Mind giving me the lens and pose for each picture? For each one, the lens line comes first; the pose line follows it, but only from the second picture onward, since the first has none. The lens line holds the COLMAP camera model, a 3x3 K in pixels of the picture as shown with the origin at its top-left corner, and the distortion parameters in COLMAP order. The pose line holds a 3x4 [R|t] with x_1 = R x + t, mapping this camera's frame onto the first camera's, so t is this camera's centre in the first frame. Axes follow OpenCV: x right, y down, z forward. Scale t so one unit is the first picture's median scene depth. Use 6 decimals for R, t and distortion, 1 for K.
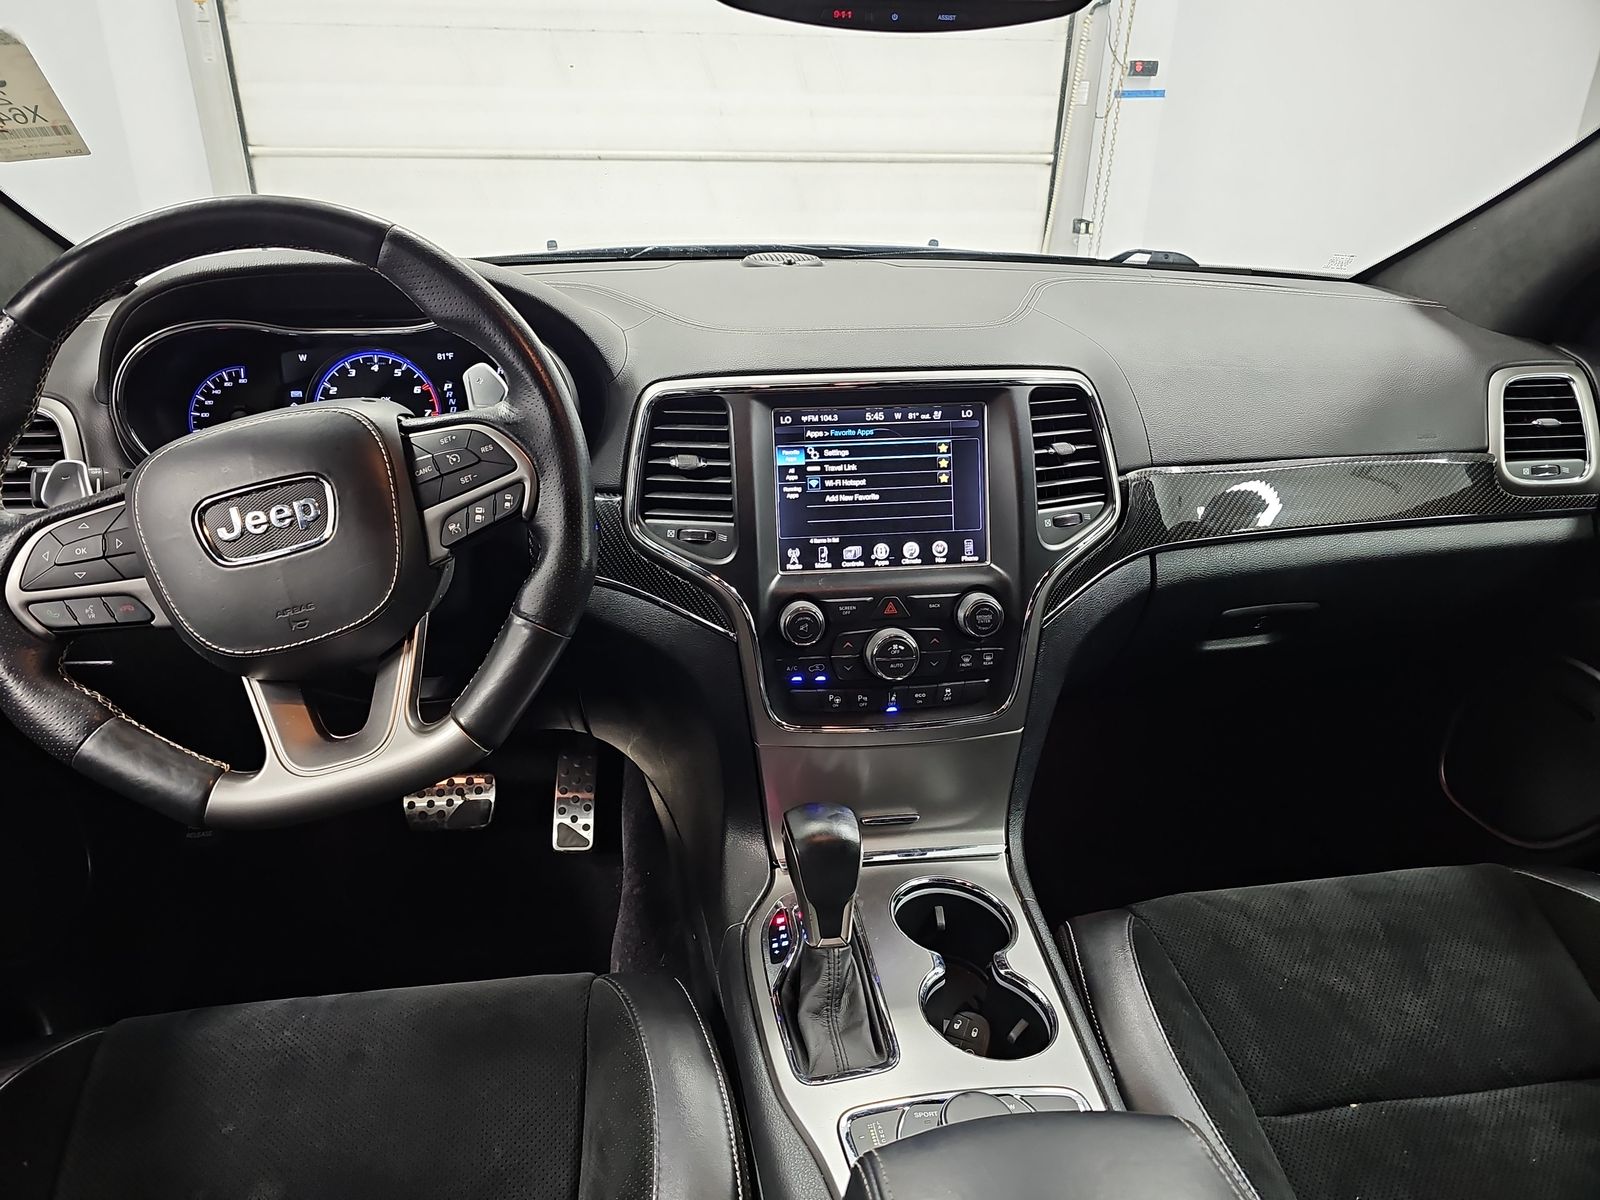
lens RADIAL K [[1049.8, 0, 802.2], [0, 1049.8, 623.8], [0, 0, 1]] dist [0.067309, -0.097669]
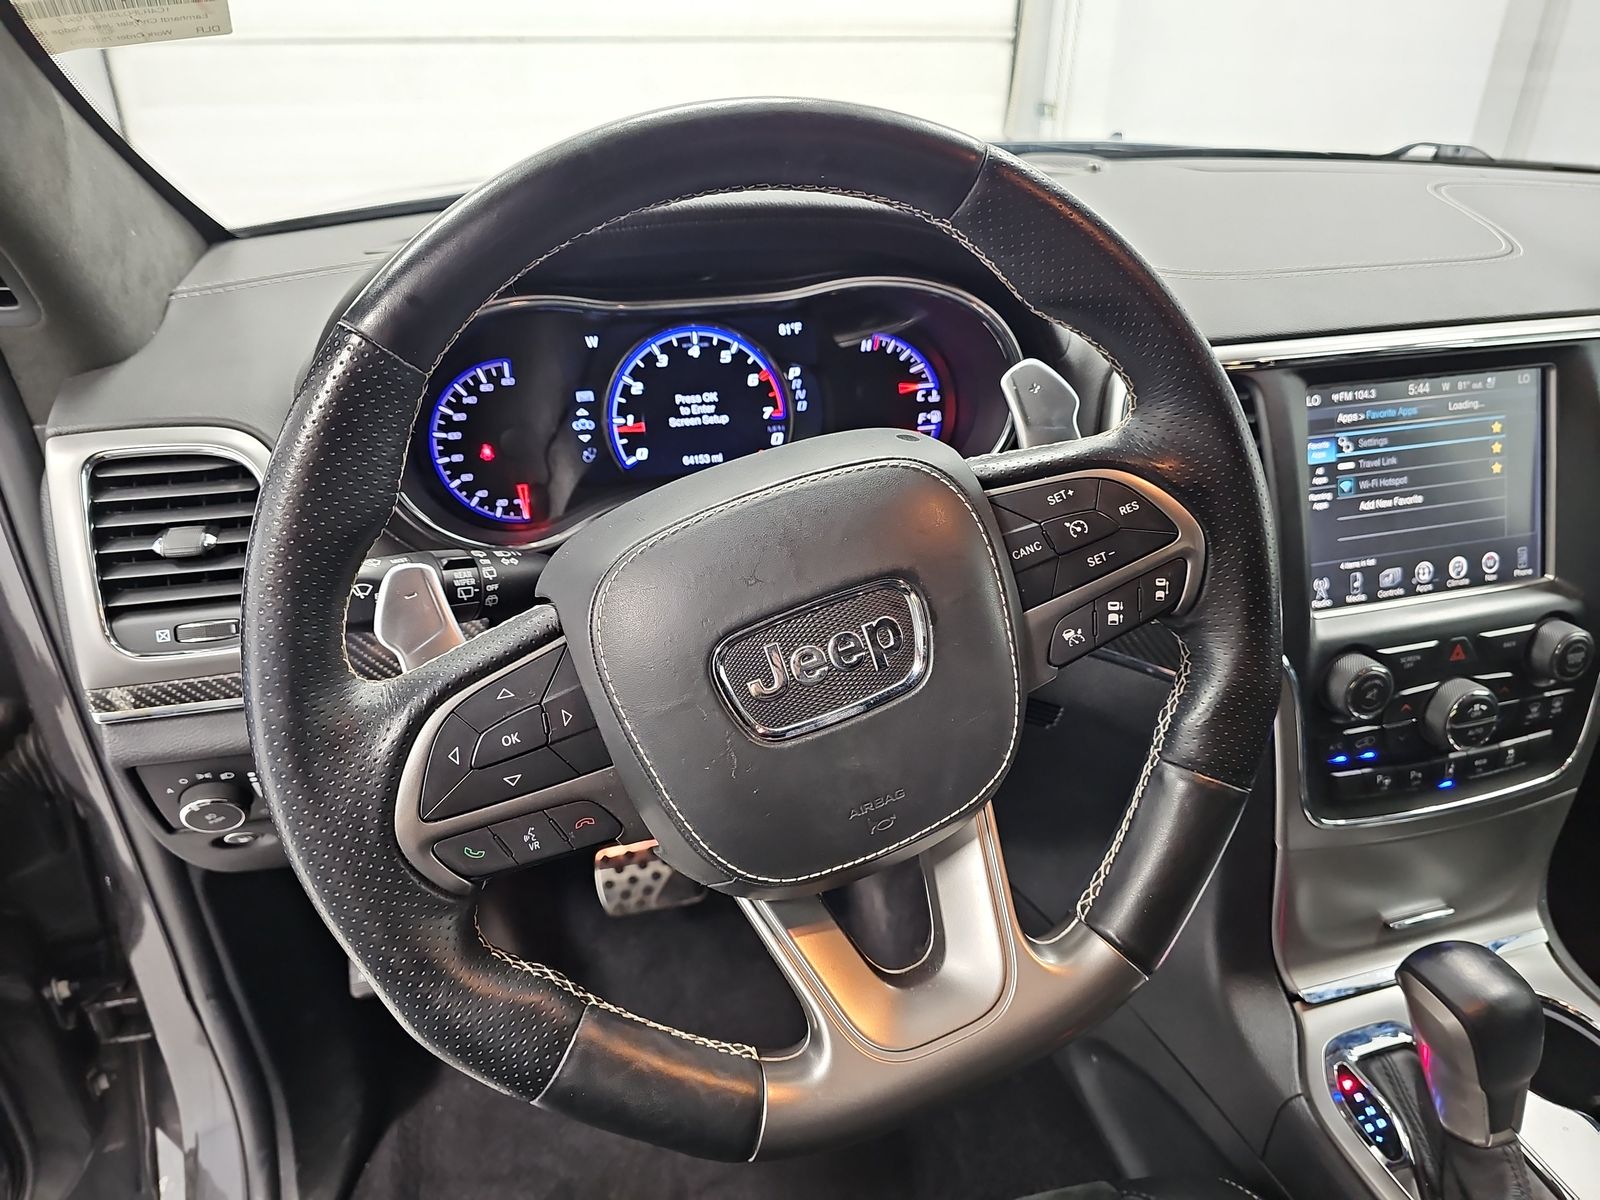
lens RADIAL K [[1053.0, 0, 800.0], [0, 1053.0, 600.0], [0, 0, 1]] dist [0.052899, -0.097343]
pose [[0.991739, -0.071942, 0.106199, -0.439397], [0.064099, 0.995083, 0.075507, -0.134469], [-0.111108, -0.068075, 0.991474, 0.316106]]
